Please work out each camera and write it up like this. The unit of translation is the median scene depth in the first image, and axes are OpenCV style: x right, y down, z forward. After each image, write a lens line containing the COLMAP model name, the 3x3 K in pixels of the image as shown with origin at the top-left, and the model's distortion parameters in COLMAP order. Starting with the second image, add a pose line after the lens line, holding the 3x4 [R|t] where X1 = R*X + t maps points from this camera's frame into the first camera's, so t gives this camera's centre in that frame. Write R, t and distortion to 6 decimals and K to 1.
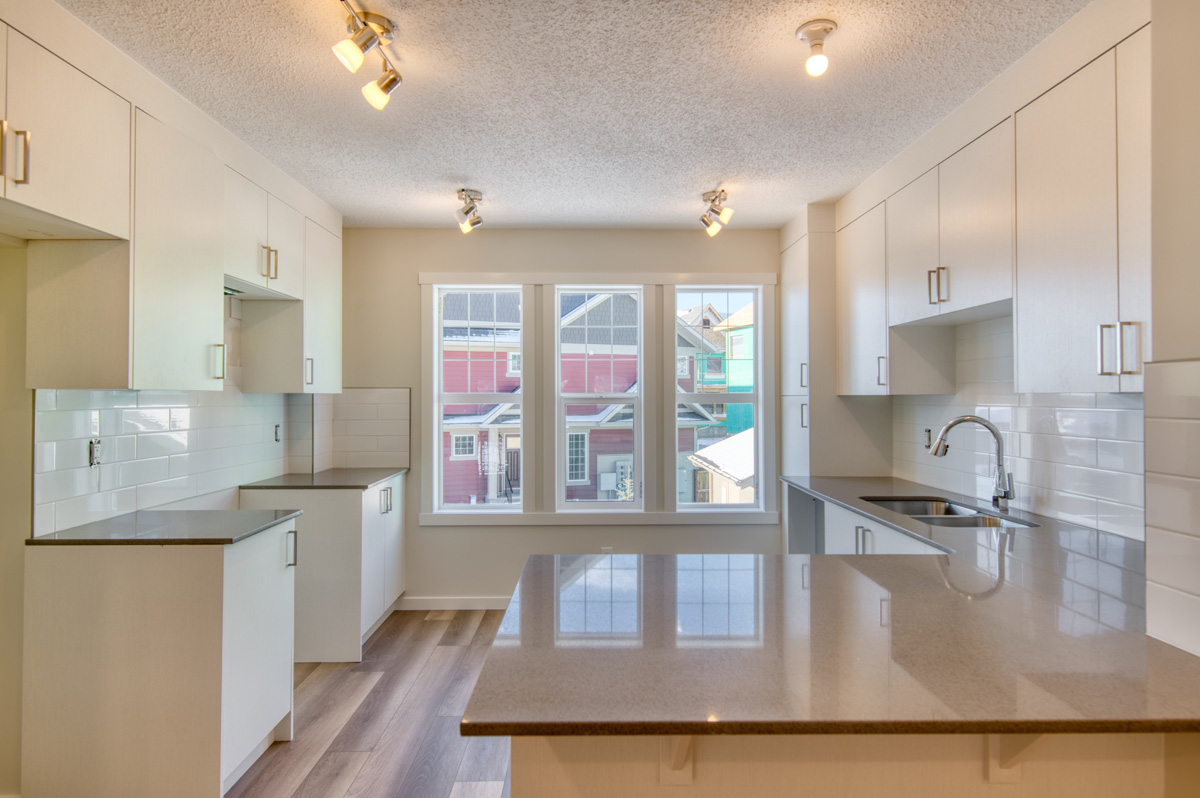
lens RADIAL K [[670.6, 0, 598.4], [0, 670.6, 389.1], [0, 0, 1]] dist [0.021256, 0.001258]
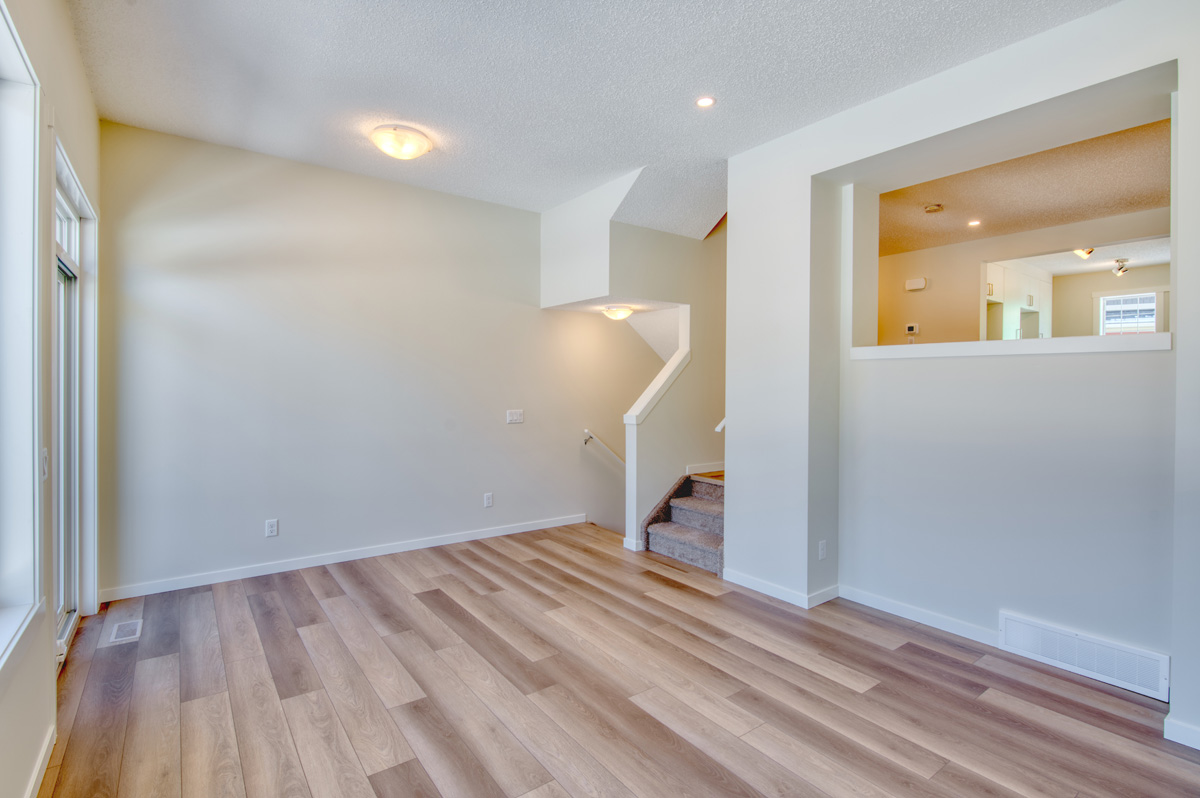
lens RADIAL K [[574.9, 0, 599.8], [0, 574.9, 397.9], [0, 0, 1]] dist [0.000554, -0.000832]
pose [[0.584657, 0.024387, -0.810914, 0.384178], [0.002193, 0.999497, 0.031640, 0.126872], [0.811278, -0.020277, 0.584309, -1.670673]]
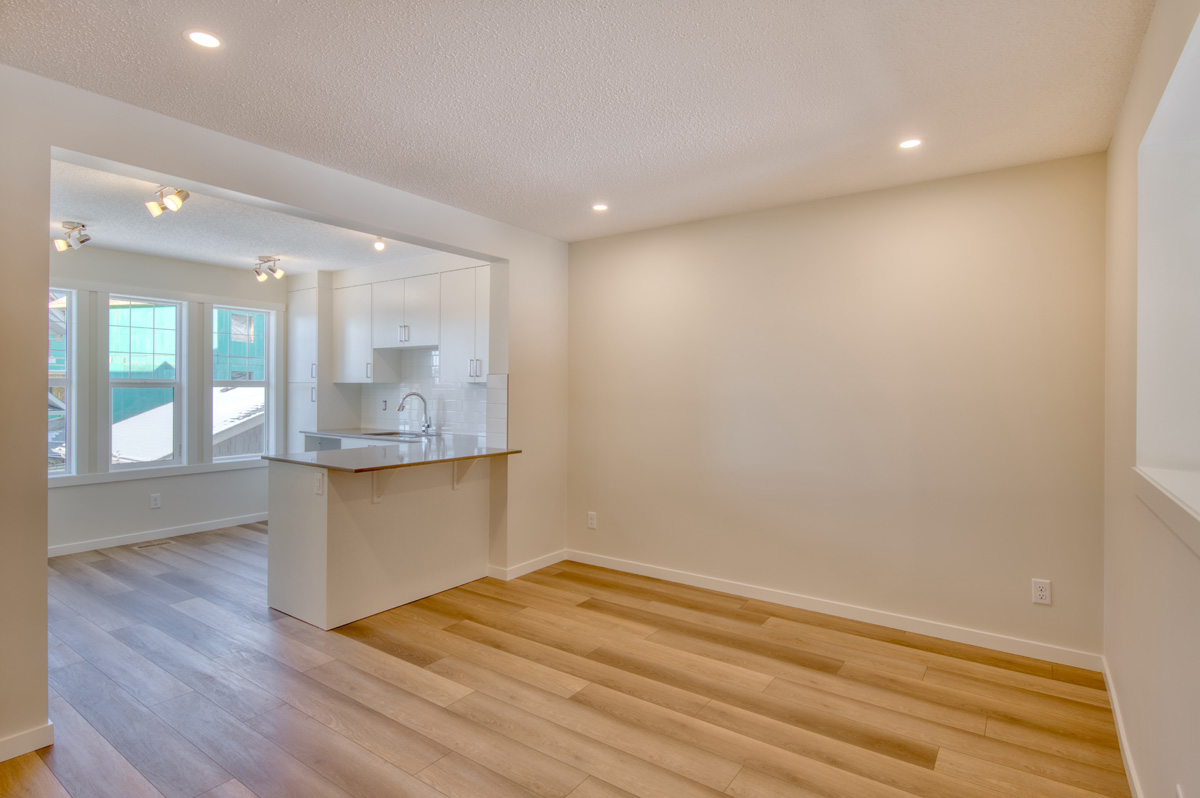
lens RADIAL K [[614.4, 0, 600.2], [0, 614.4, 389.4], [0, 0, 1]] dist [0.005344, -0.000784]
pose [[0.589499, 0.002771, 0.807764, -0.559471], [-0.016617, 0.999824, 0.008697, 0.001184], [-0.807598, -0.018549, 0.589442, -0.535709]]
